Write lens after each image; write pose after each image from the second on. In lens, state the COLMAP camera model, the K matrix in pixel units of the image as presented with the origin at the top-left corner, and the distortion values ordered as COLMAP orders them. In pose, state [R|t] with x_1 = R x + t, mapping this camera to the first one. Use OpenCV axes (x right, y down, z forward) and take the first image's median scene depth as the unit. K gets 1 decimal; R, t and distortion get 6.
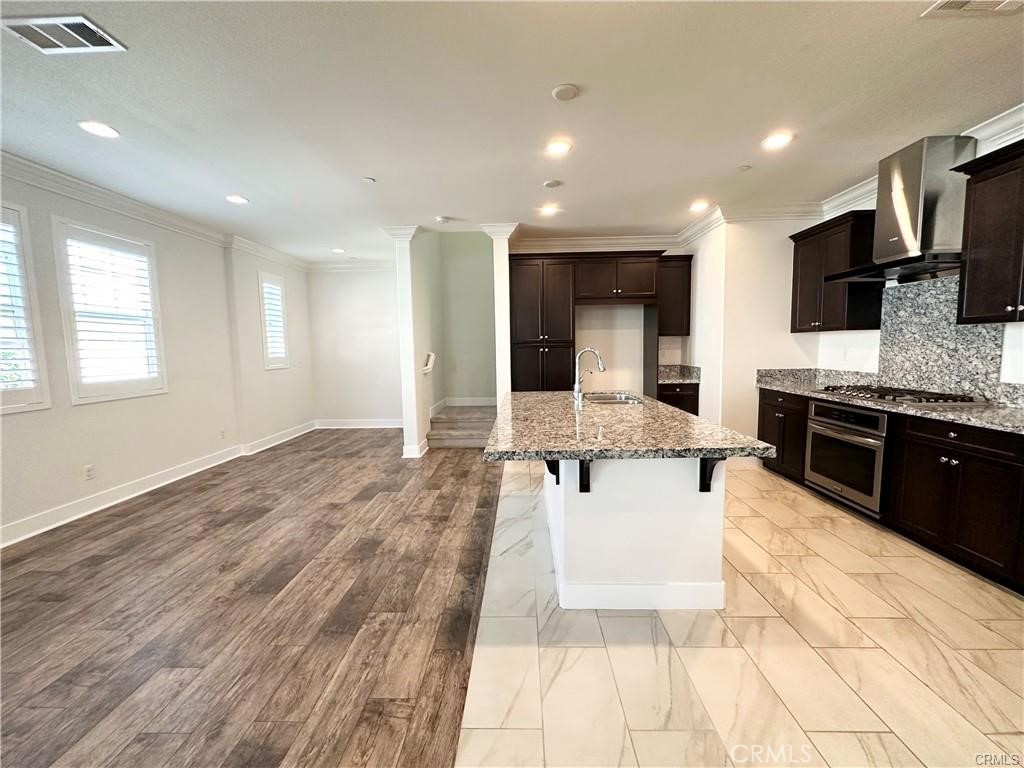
lens RADIAL K [[408.0, 0, 511.8], [0, 408.0, 384.4], [0, 0, 1]] dist [-0.002982, 0.000039]
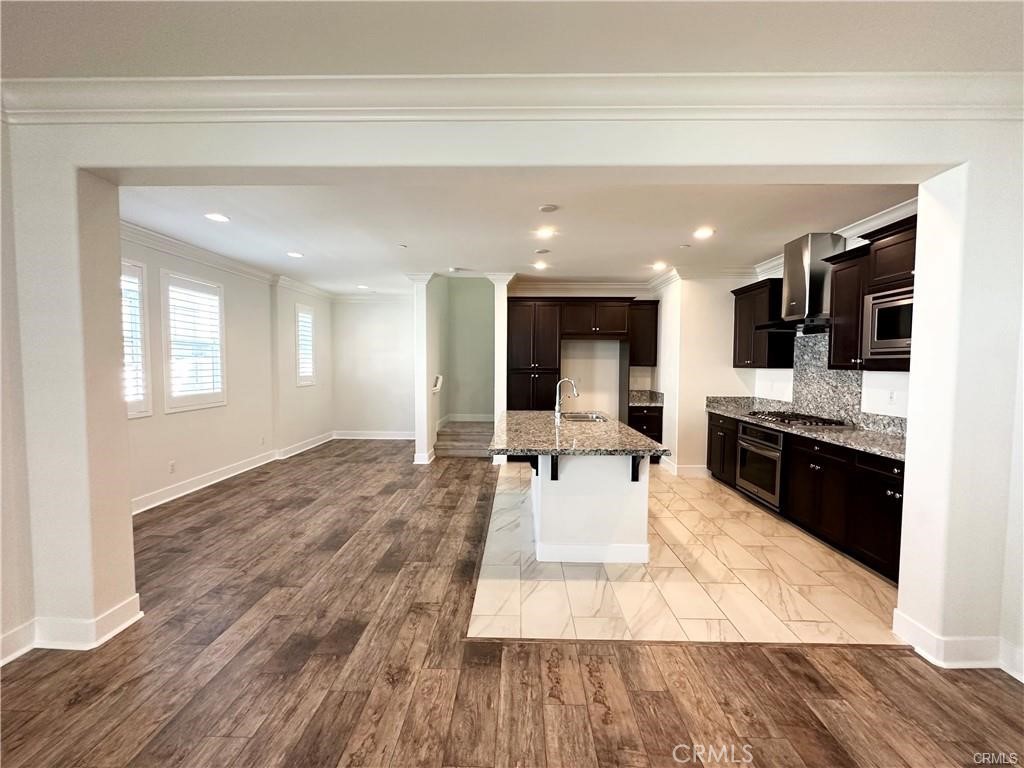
lens RADIAL K [[408.0, 0, 511.7], [0, 408.0, 384.4], [0, 0, 1]] dist [-0.002982, 0.000039]
pose [[0.999703, 0.022624, 0.009107, 0.001130], [-0.022223, 0.998872, -0.041957, -0.010585], [-0.010046, 0.041742, 0.999078, -0.292084]]
